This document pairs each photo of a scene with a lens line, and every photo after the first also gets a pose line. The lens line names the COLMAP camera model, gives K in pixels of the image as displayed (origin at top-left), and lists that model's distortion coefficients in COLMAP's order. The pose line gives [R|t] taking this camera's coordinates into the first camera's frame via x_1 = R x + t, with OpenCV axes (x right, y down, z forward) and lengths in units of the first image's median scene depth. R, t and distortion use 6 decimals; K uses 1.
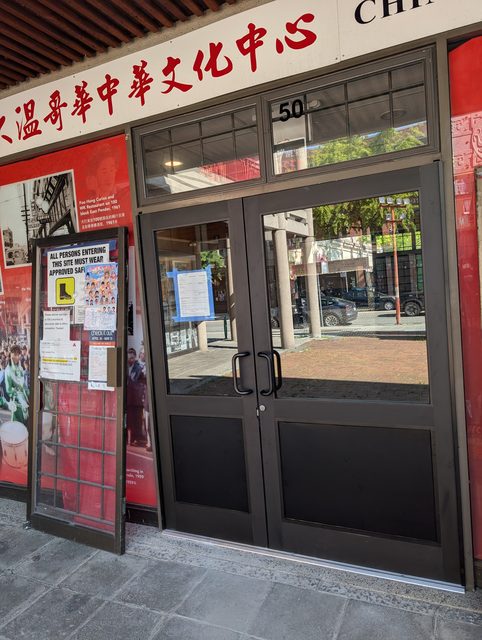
lens RADIAL K [[454.8, 0, 240.6], [0, 454.8, 314.4], [0, 0, 1]] dist [0.026772, -0.016355]
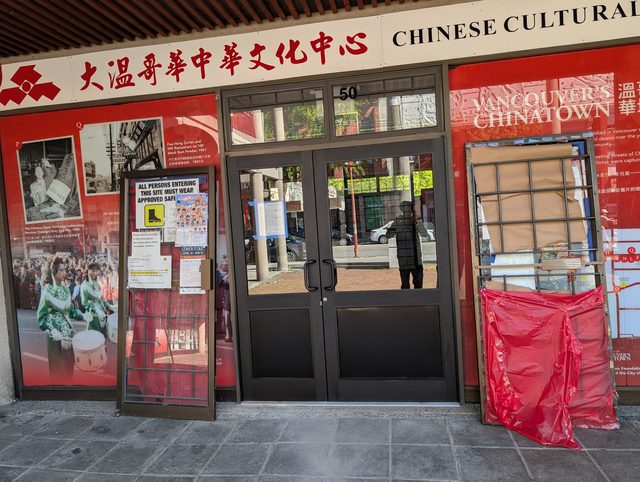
lens RADIAL K [[454.8, 0, 318.2], [0, 454.8, 240.7], [0, 0, 1]] dist [0.026772, -0.016355]
pose [[0.963000, 0.003004, 0.269486, -0.316319], [0.004324, 0.999637, -0.026595, 0.055159], [-0.269468, 0.026776, 0.962637, -0.313569]]
